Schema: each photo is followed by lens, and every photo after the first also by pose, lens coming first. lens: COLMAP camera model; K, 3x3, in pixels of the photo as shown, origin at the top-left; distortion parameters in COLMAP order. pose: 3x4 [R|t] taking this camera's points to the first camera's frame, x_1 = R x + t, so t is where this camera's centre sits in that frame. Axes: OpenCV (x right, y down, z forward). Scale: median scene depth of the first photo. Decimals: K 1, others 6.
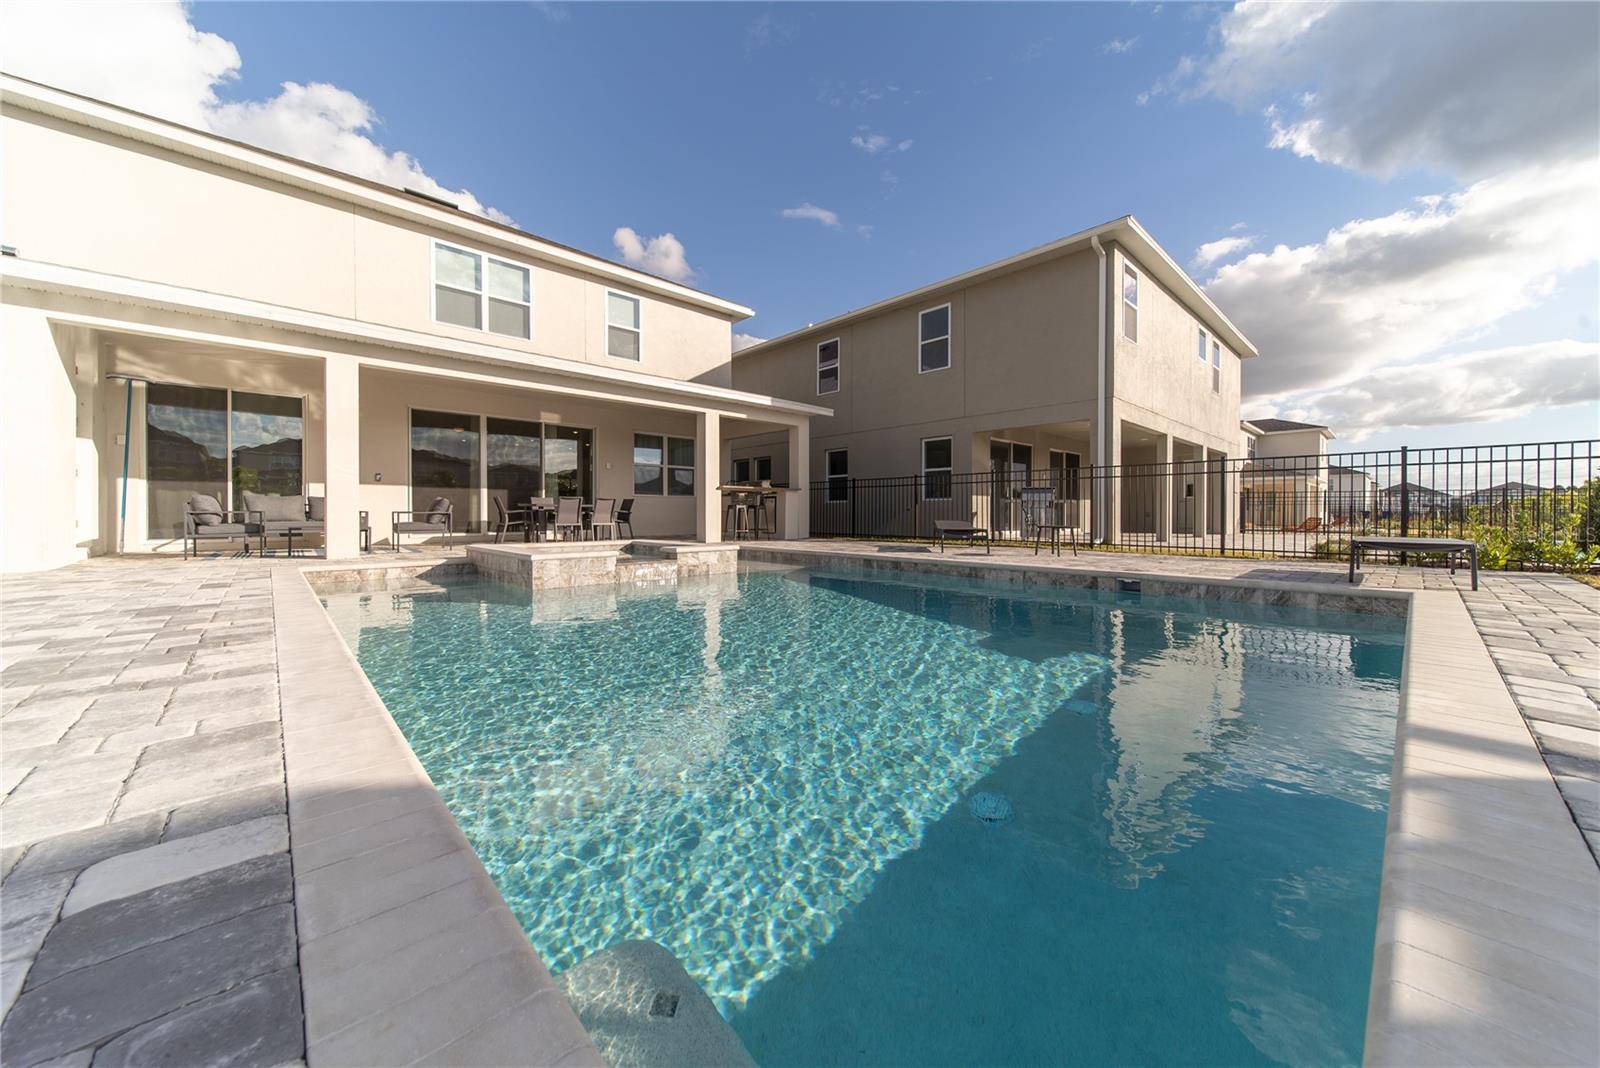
lens RADIAL K [[577.0, 0, 815.9], [0, 577.0, 507.7], [0, 0, 1]] dist [0.020015, 0.000865]
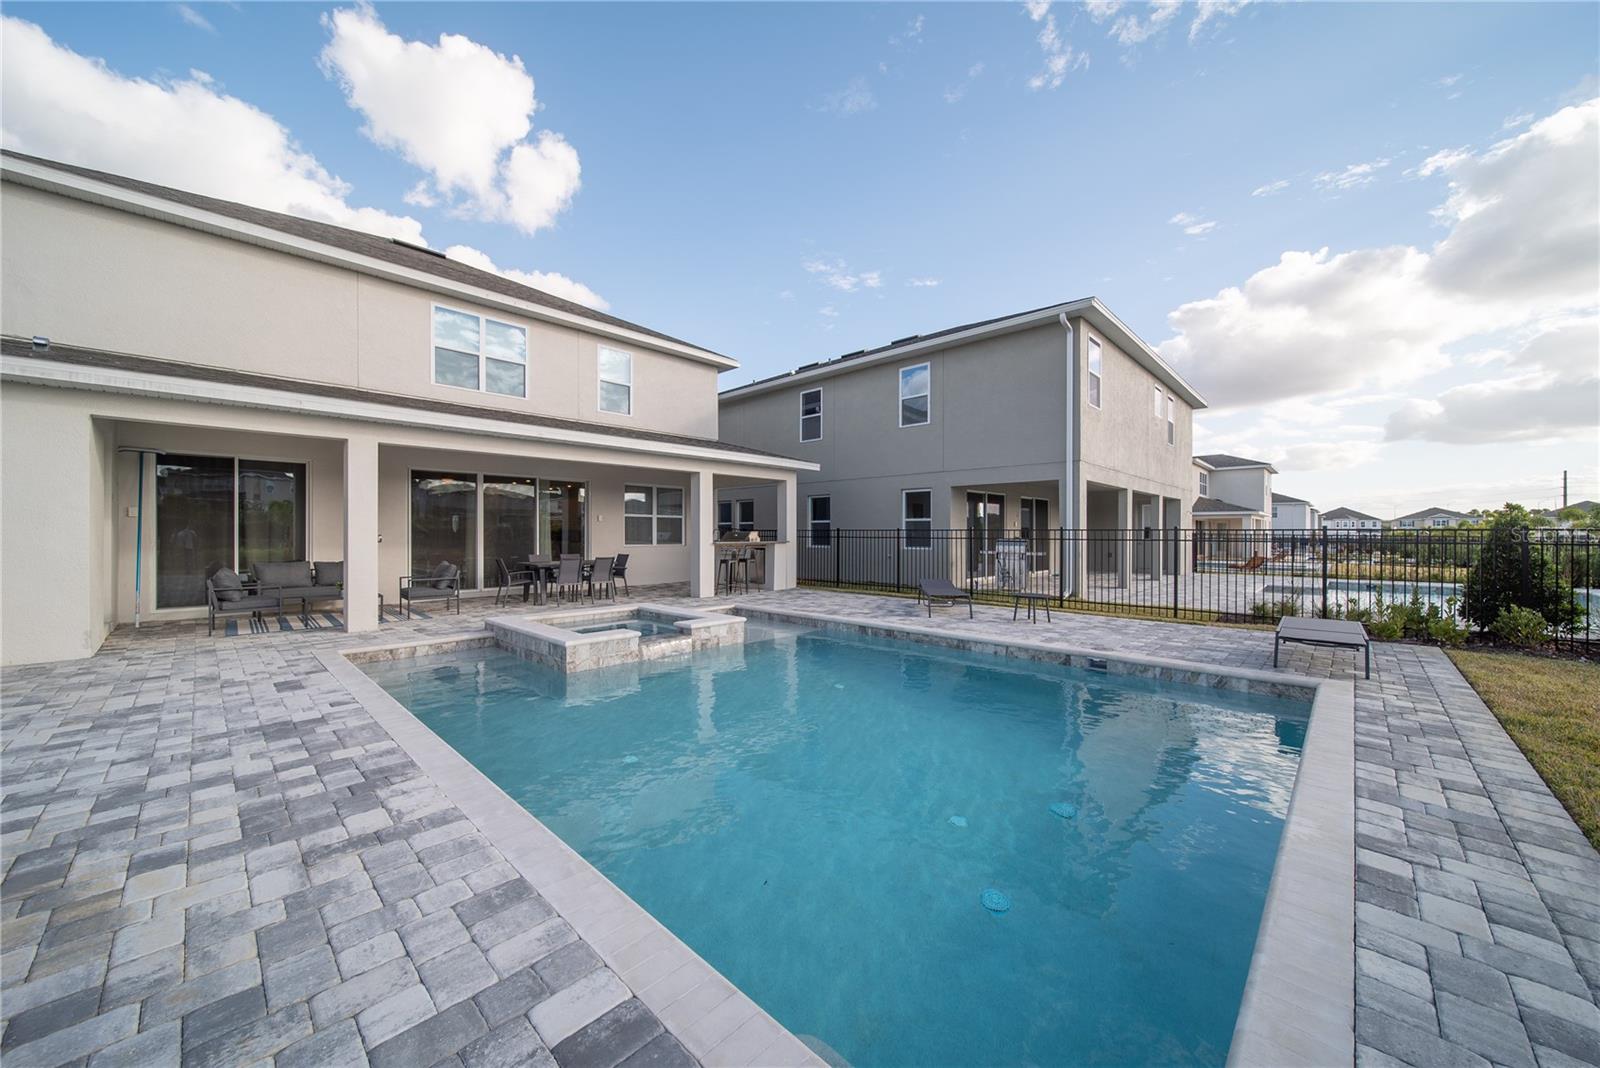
lens RADIAL K [[577.0, 0, 820.9], [0, 577.0, 529.4], [0, 0, 1]] dist [0.020015, 0.000865]
pose [[0.998313, 0.001554, 0.058049, -0.034398], [-0.001354, 0.999993, -0.003477, -0.058474], [-0.058054, 0.003392, 0.998308, -0.055904]]
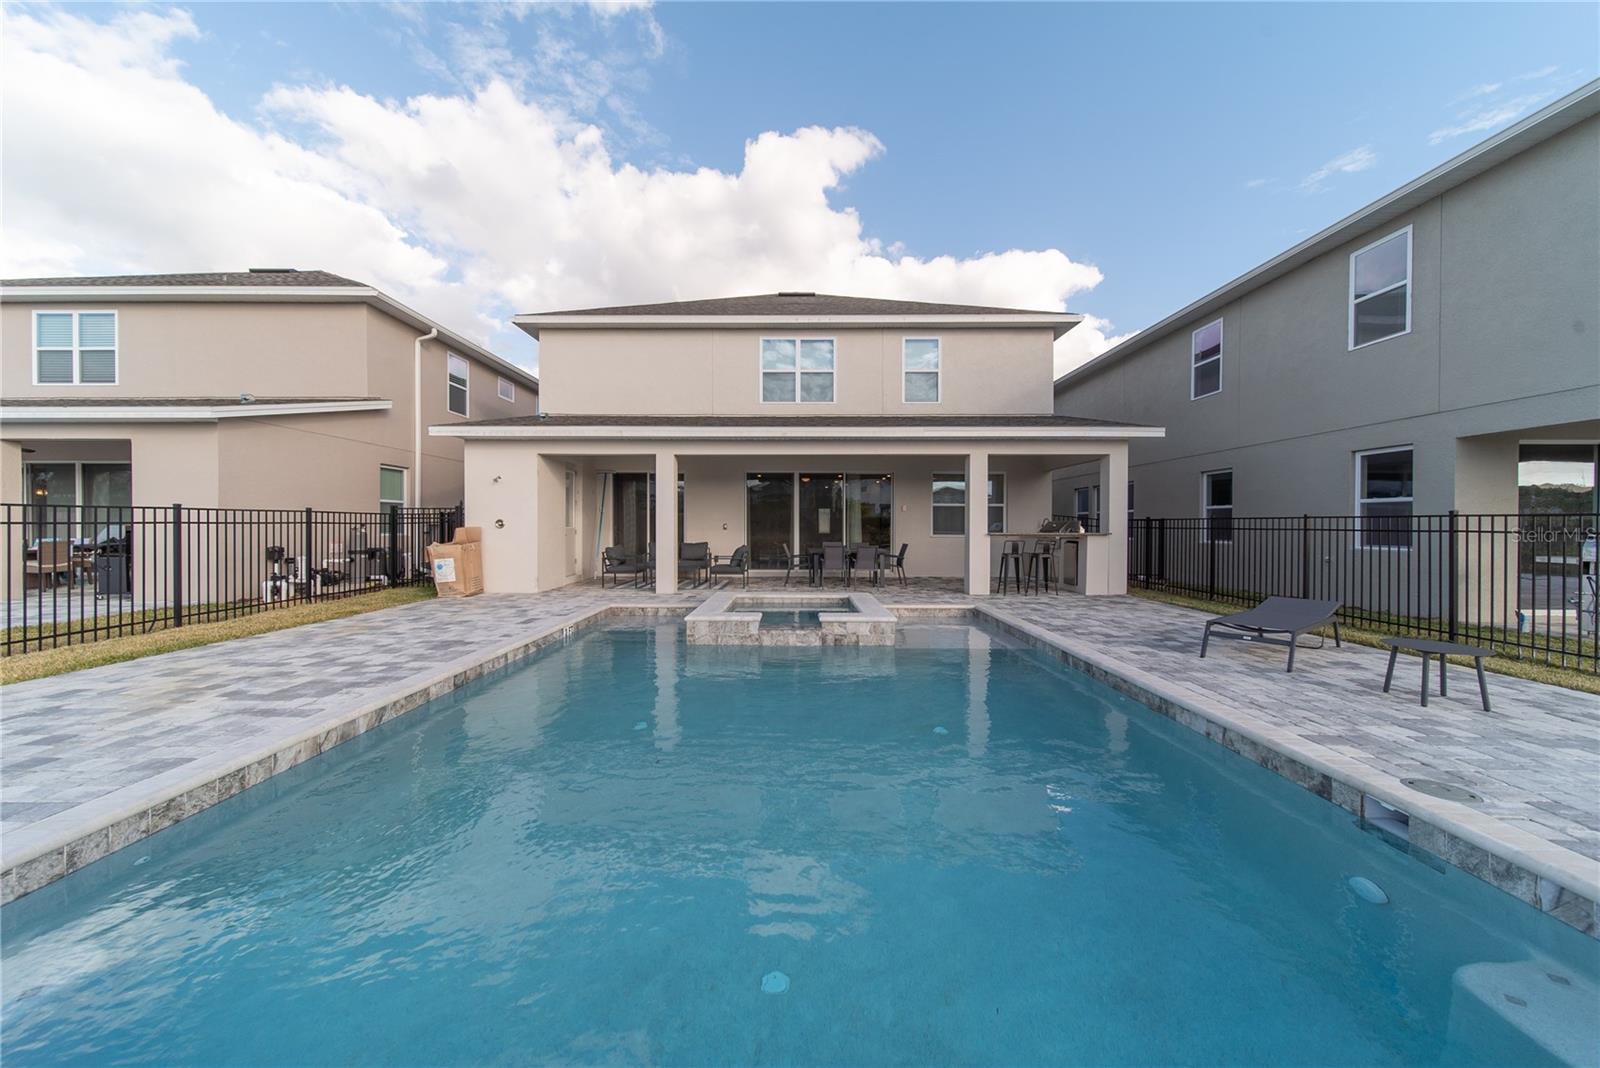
lens RADIAL K [[577.0, 0, 774.3], [0, 577.0, 524.4], [0, 0, 1]] dist [0.020015, 0.000865]
pose [[0.711240, 0.001572, -0.702948, 0.235087], [-0.000603, 0.999998, 0.001627, -0.053357], [0.702949, -0.000733, 0.711240, 0.118710]]
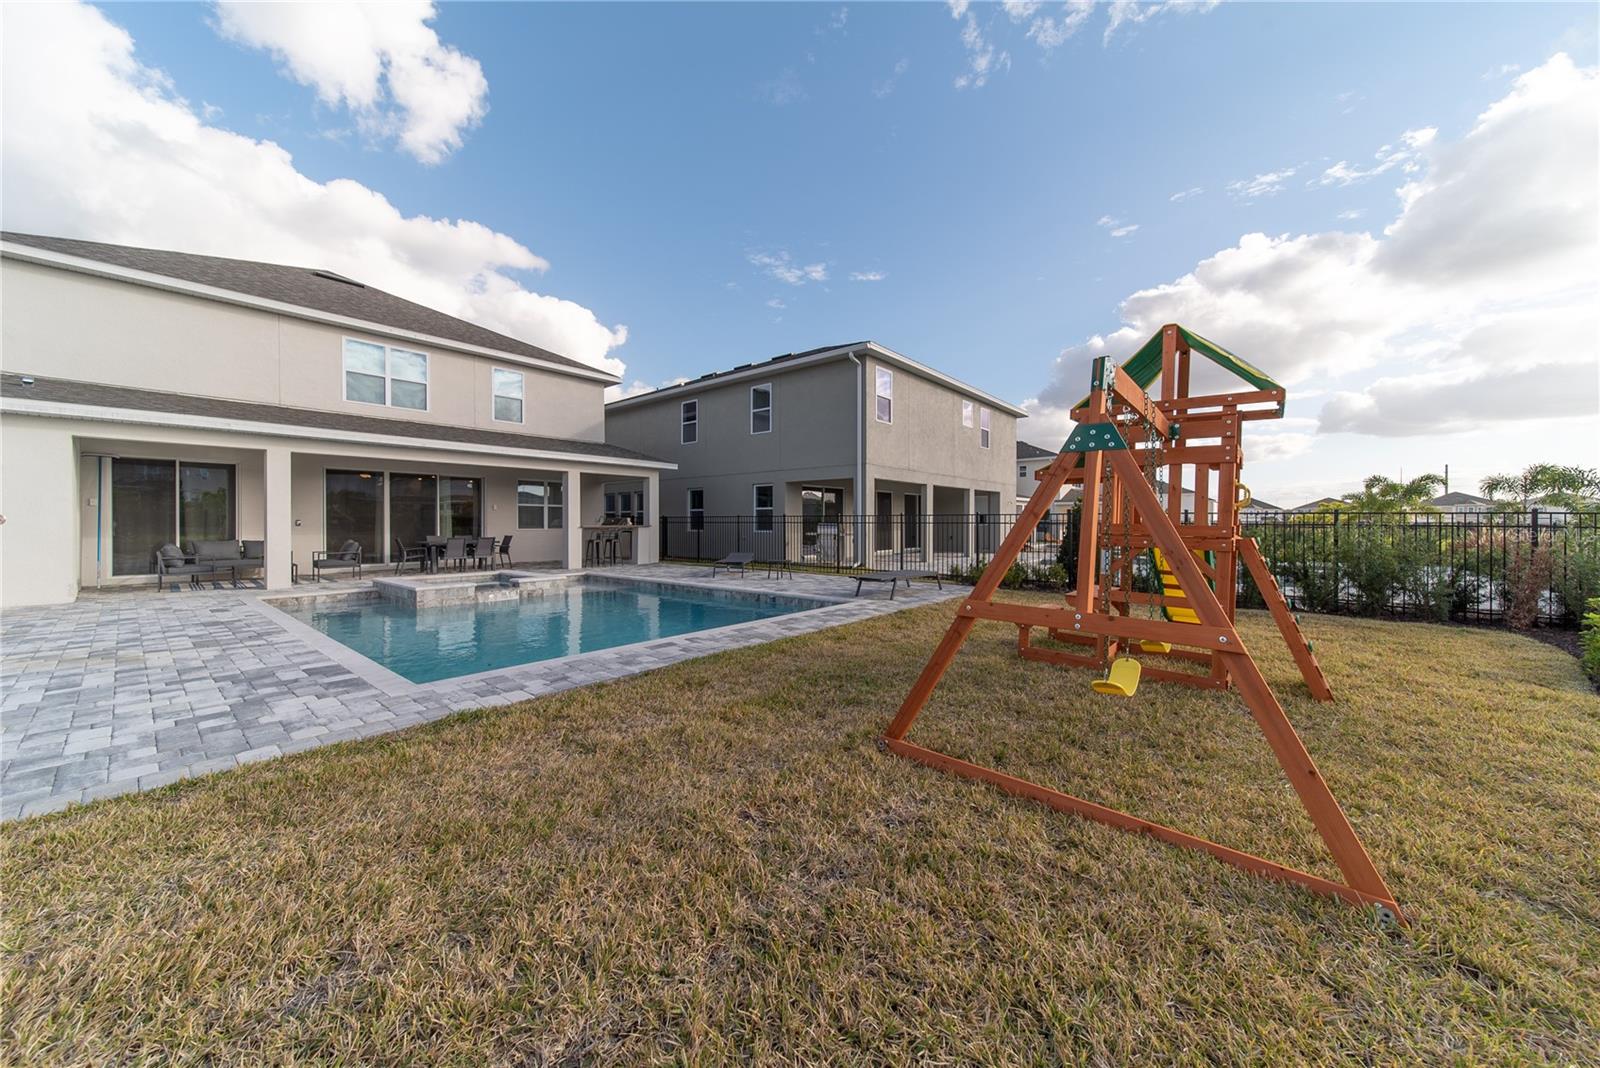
lens RADIAL K [[577.0, 0, 805.6], [0, 577.0, 526.9], [0, 0, 1]] dist [0.020015, 0.000865]
pose [[0.994346, -0.003684, 0.106127, 0.205441], [0.002571, 0.999940, 0.010620, -0.049356], [-0.106159, -0.010288, 0.994296, -0.363014]]
